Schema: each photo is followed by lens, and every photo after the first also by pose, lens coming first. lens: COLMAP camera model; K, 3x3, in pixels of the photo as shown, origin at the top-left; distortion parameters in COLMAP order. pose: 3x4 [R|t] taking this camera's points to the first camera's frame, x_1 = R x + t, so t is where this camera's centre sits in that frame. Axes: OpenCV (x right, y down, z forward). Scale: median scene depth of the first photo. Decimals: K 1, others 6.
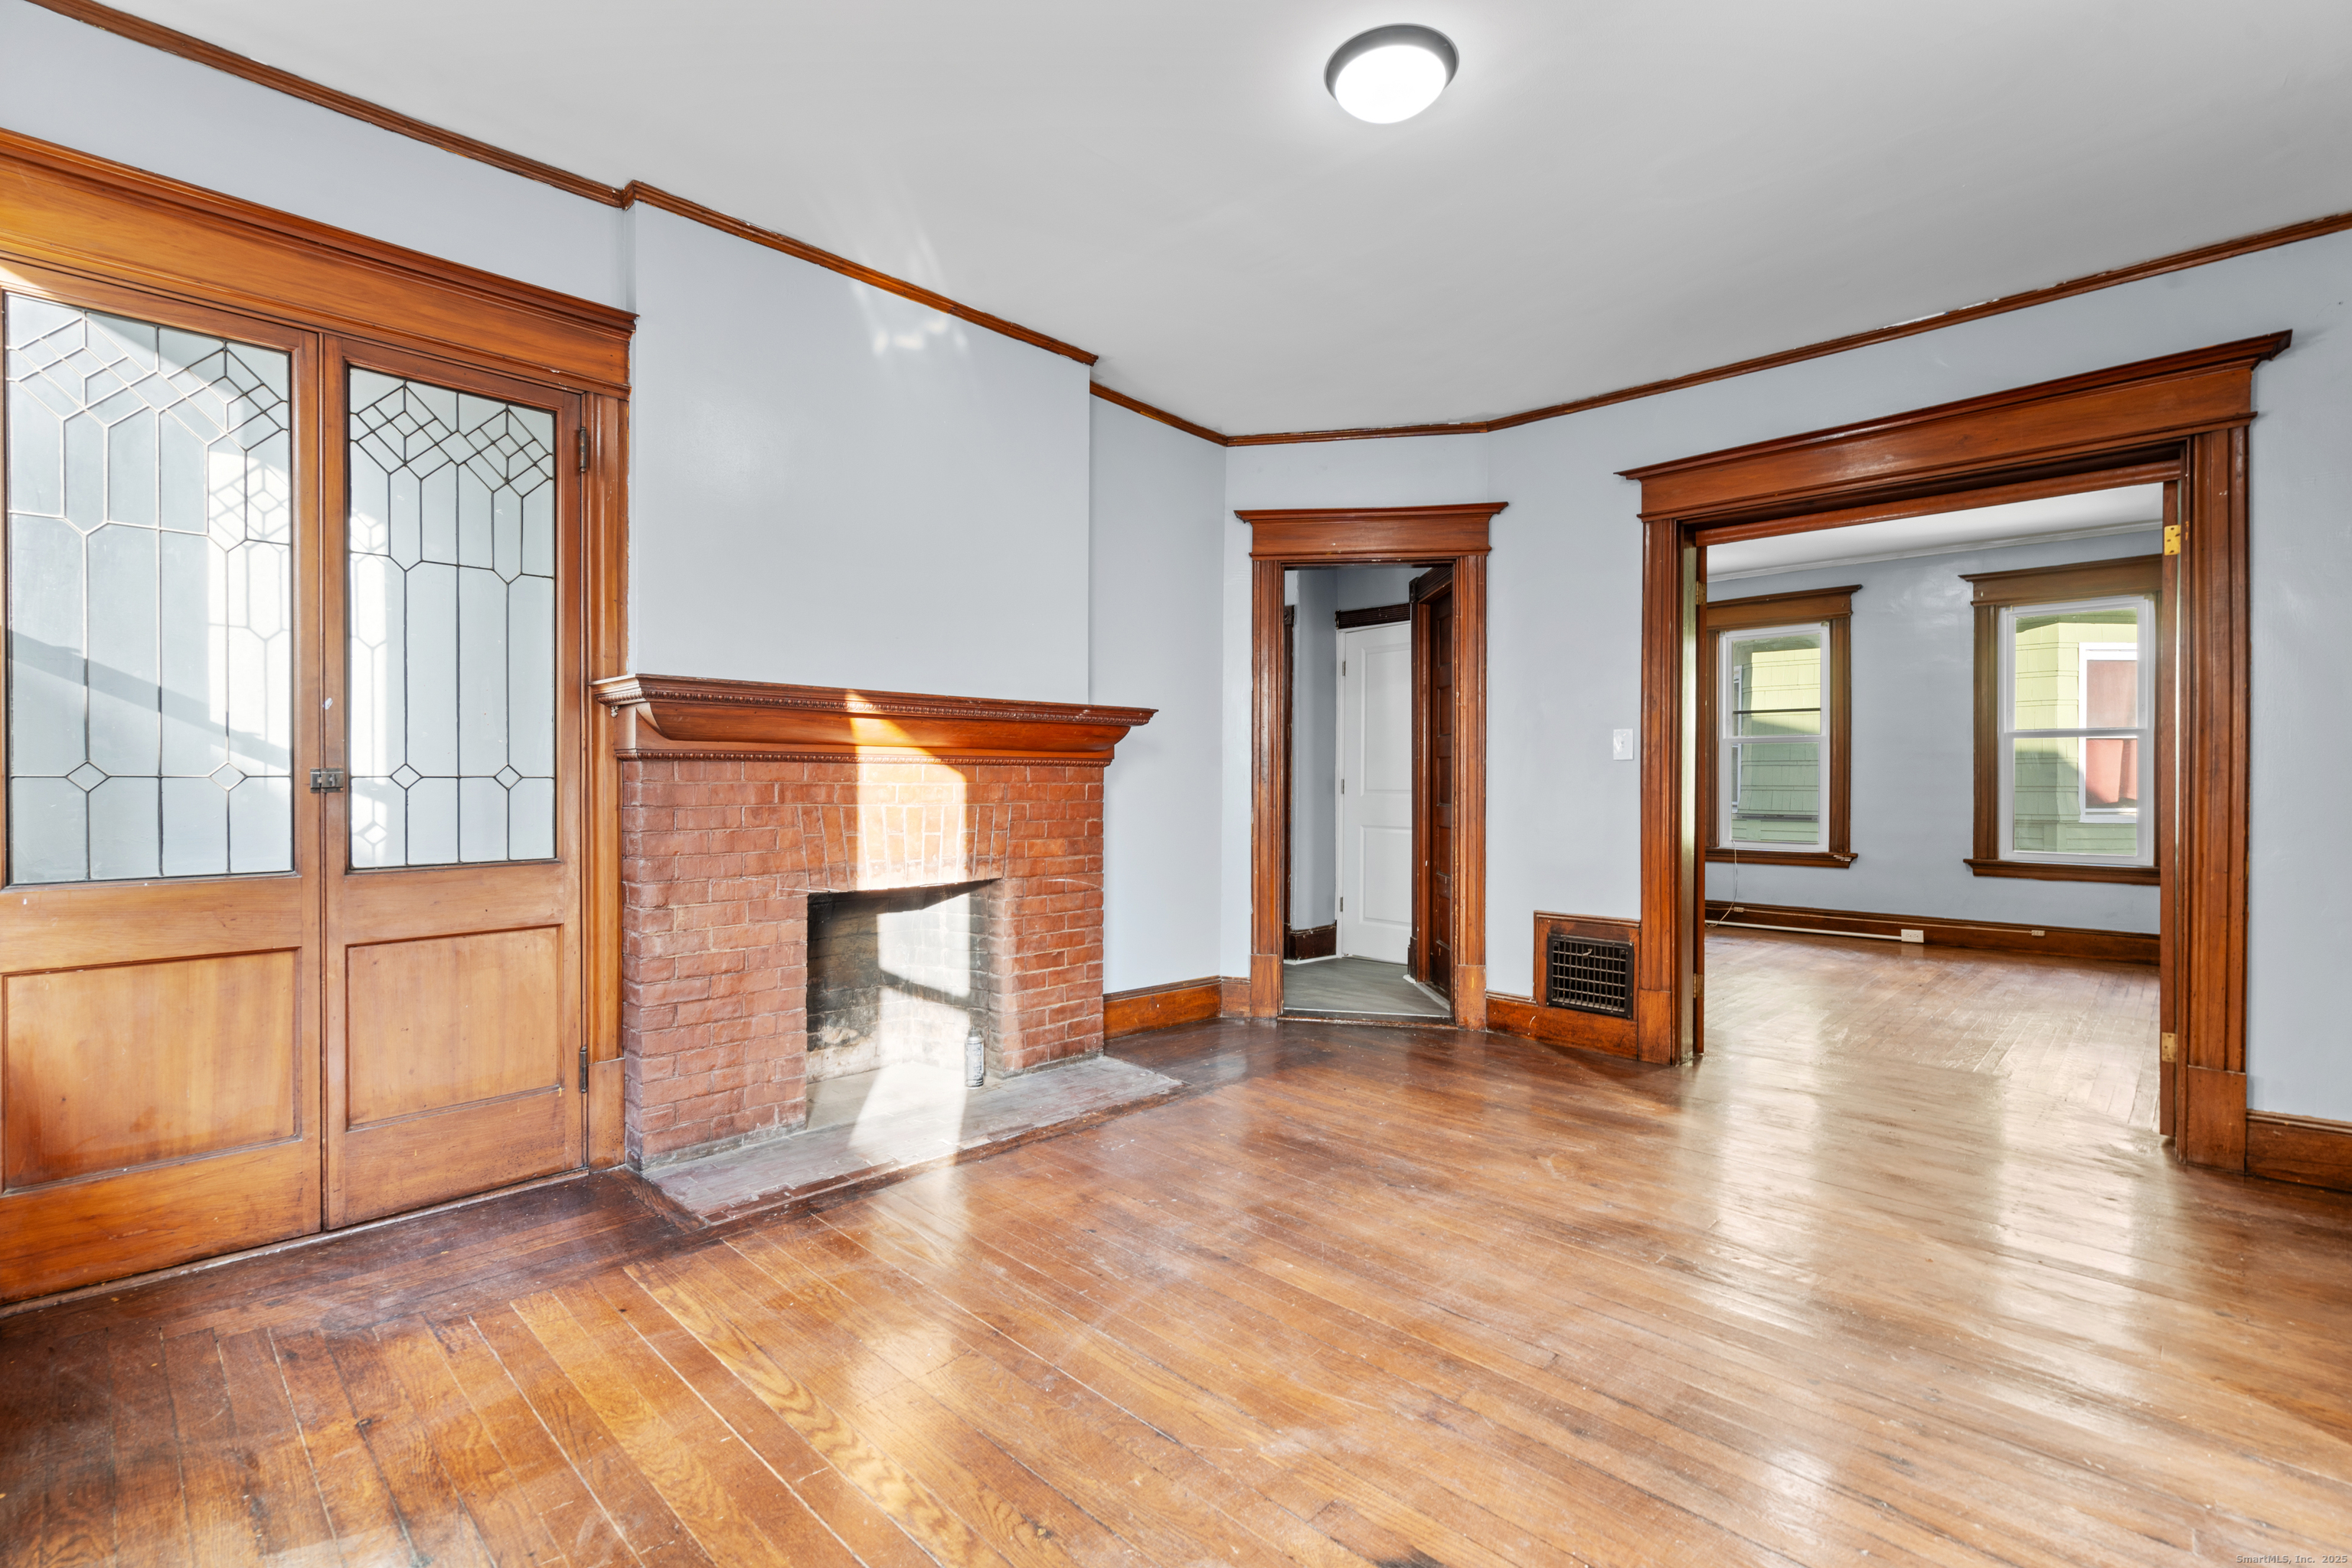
lens RADIAL K [[1062.5, 0, 1171.1], [0, 1062.5, 789.4], [0, 0, 1]] dist [-0.002416, 0.002393]
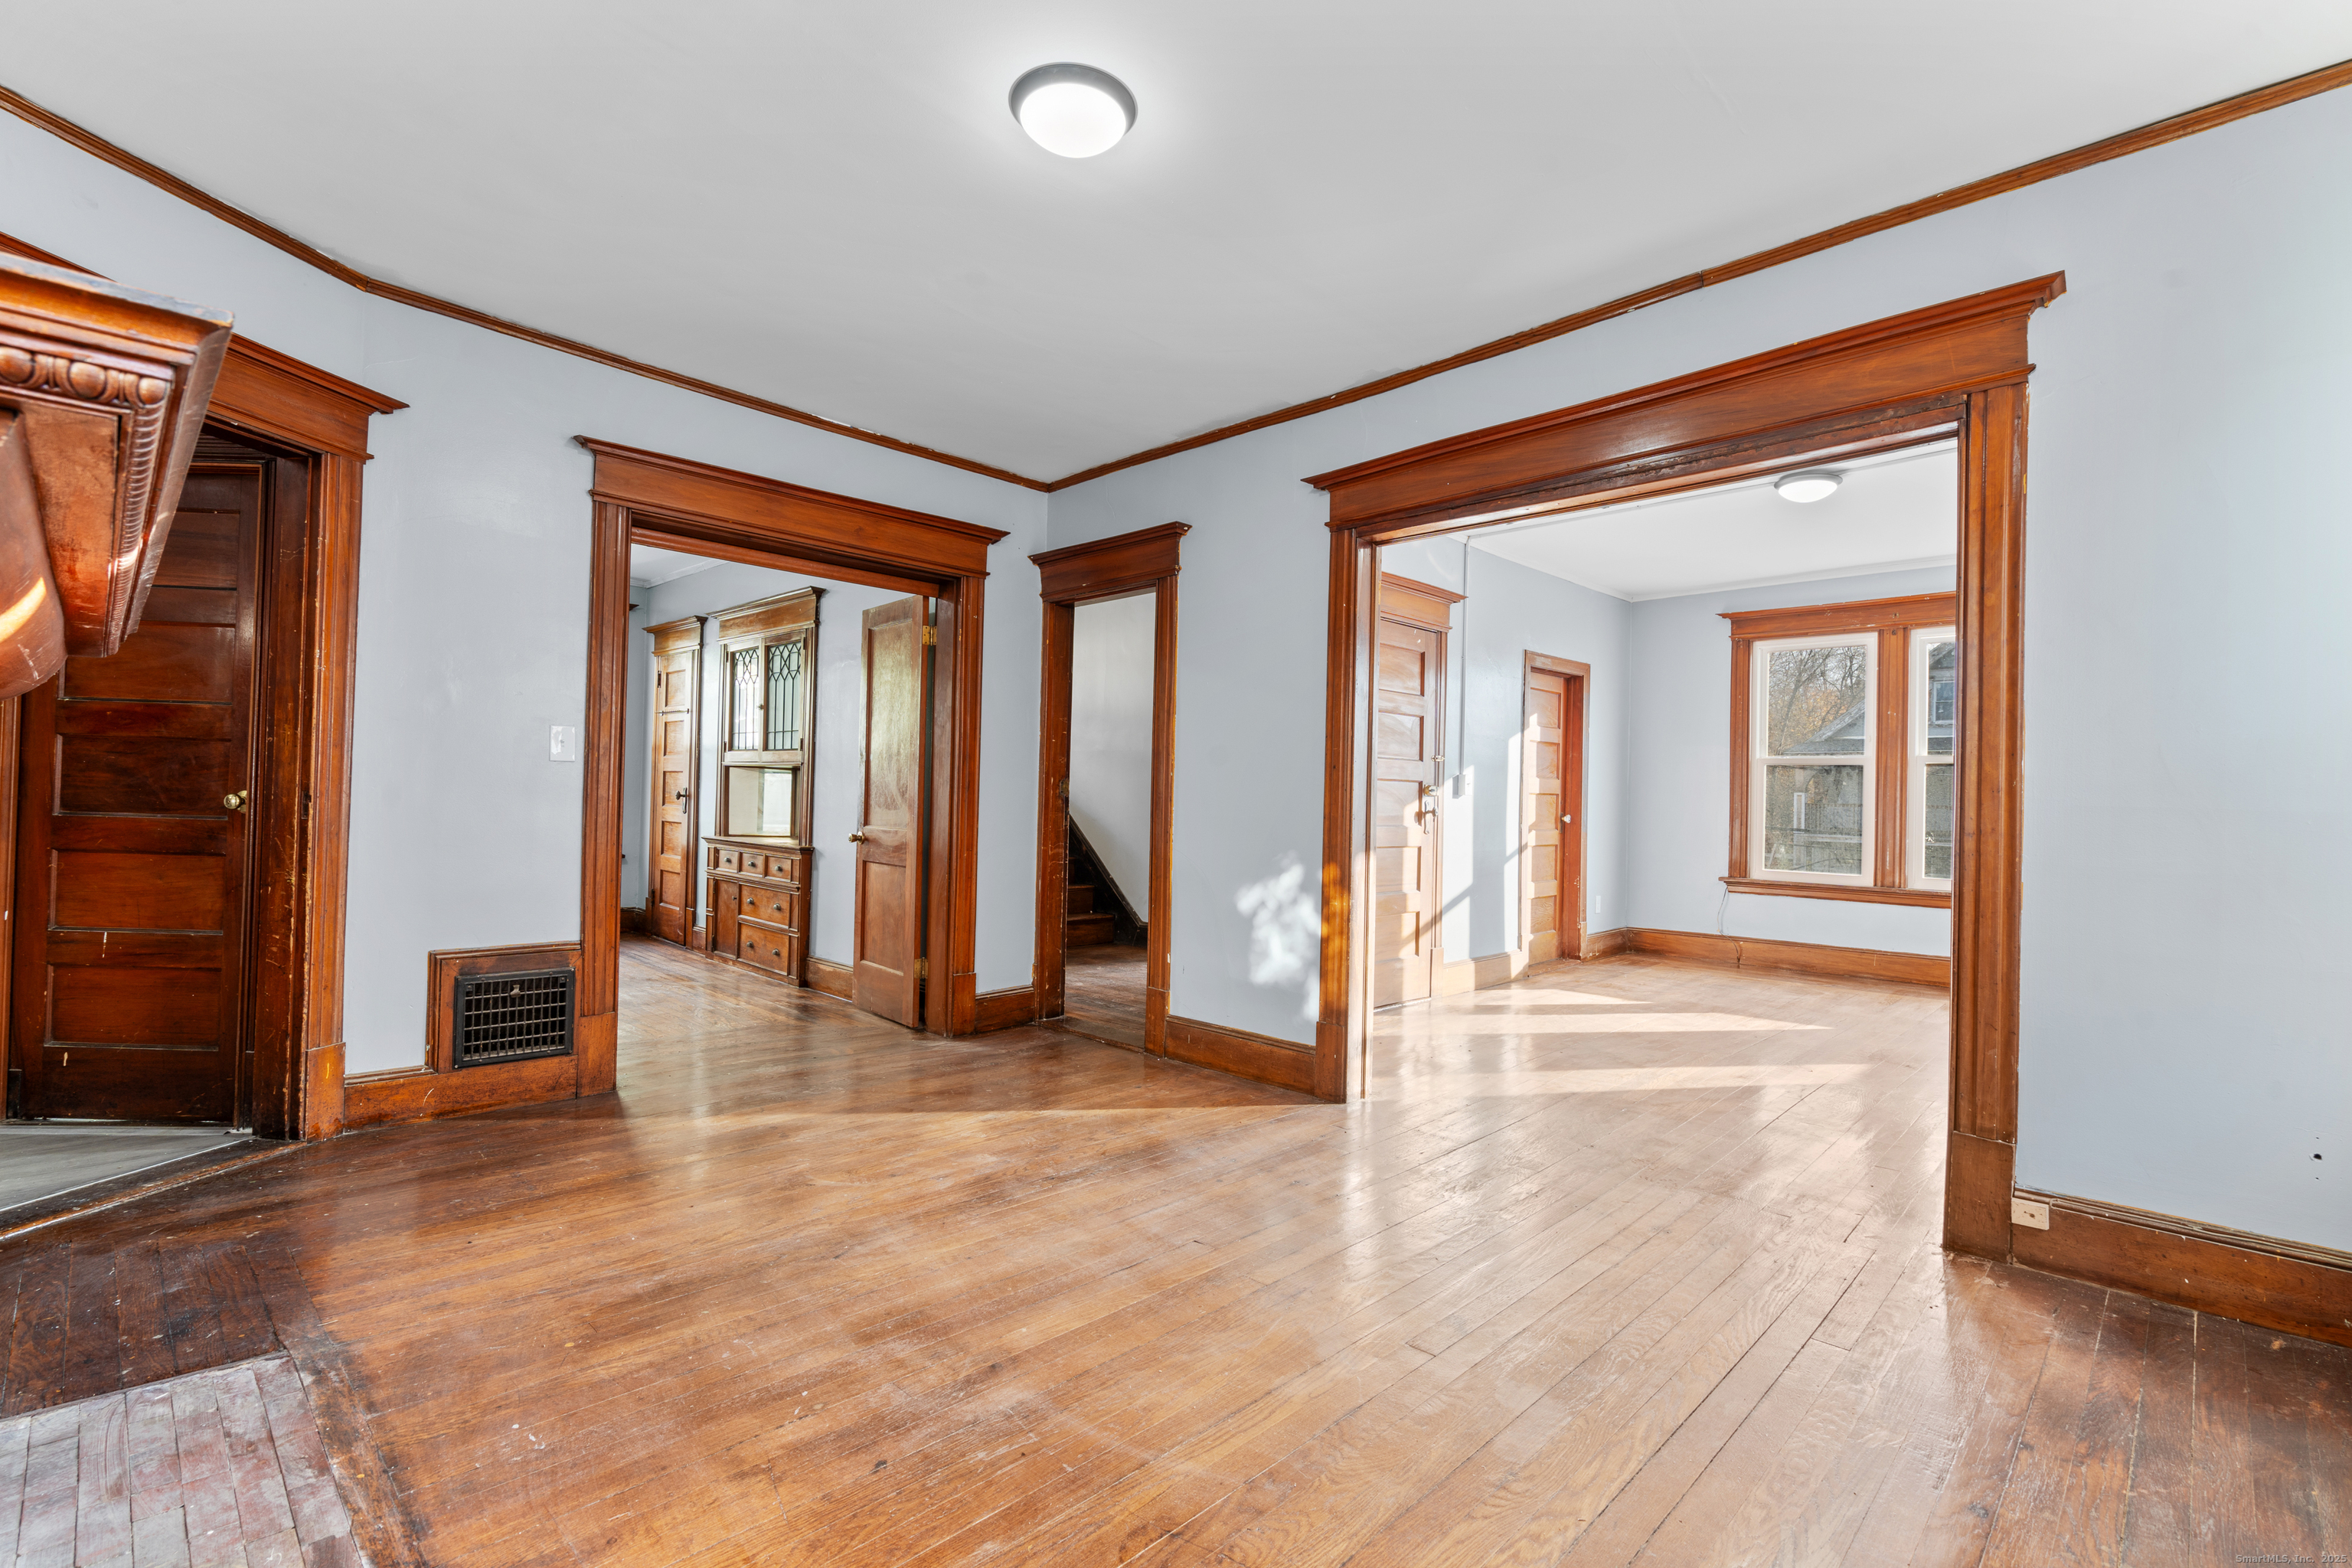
lens RADIAL K [[1062.5, 0, 1182.0], [0, 1062.5, 782.0], [0, 0, 1]] dist [-0.002416, 0.002393]
pose [[-0.000531, 0.013805, 0.999905, -0.569867], [-0.015287, 0.999788, -0.013811, -0.007301], [-0.999883, -0.015292, -0.000320, 0.617180]]
